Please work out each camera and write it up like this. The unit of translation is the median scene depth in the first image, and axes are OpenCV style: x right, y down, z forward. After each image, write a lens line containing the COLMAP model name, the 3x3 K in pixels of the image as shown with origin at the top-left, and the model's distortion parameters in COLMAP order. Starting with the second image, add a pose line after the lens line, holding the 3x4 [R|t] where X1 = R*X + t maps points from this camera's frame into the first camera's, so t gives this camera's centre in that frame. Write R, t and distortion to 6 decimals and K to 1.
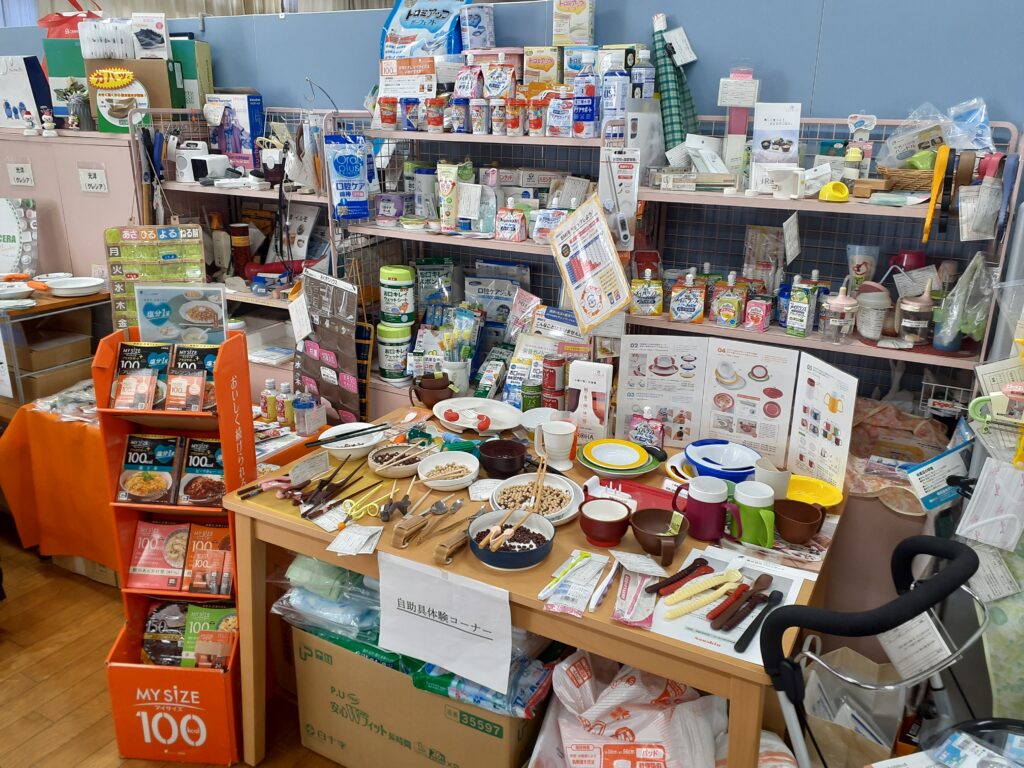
lens RADIAL K [[853.4, 0, 512.0], [0, 853.4, 384.0], [0, 0, 1]] dist [0.098349, -0.103506]
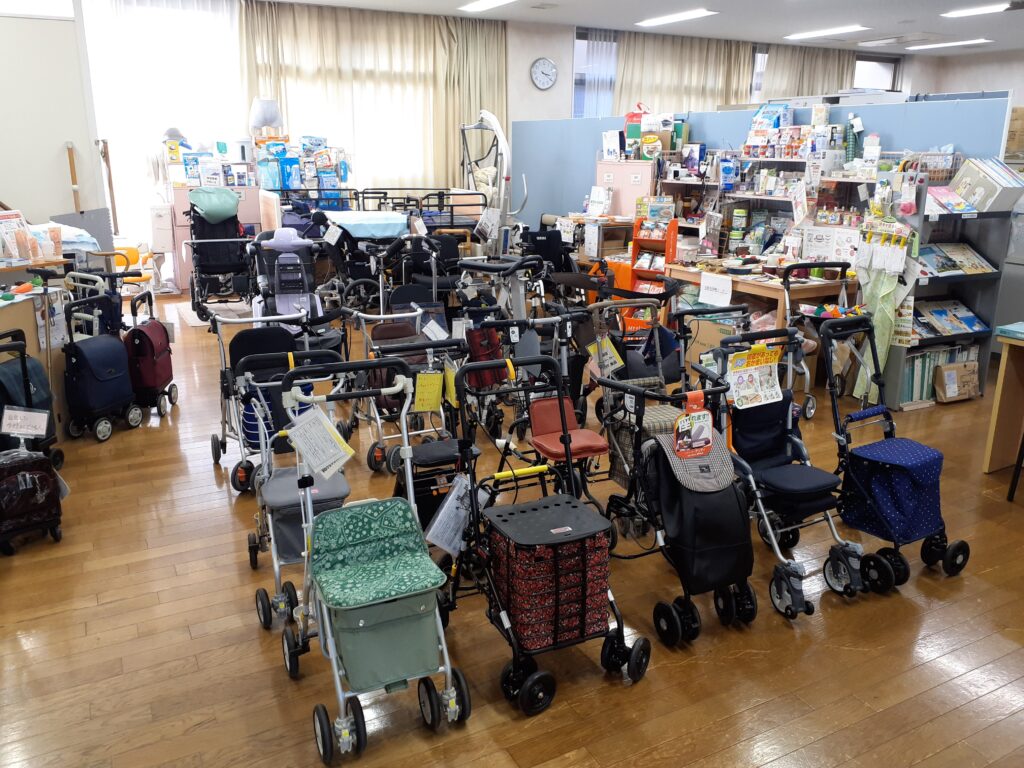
lens RADIAL K [[853.4, 0, 512.0], [0, 853.4, 384.0], [0, 0, 1]] dist [0.098349, -0.103506]
pose [[0.858372, 0.135811, -0.494724, 0.586047], [-0.157425, 0.987529, -0.002045, 0.462679], [0.488277, 0.079637, 0.869047, -1.446709]]
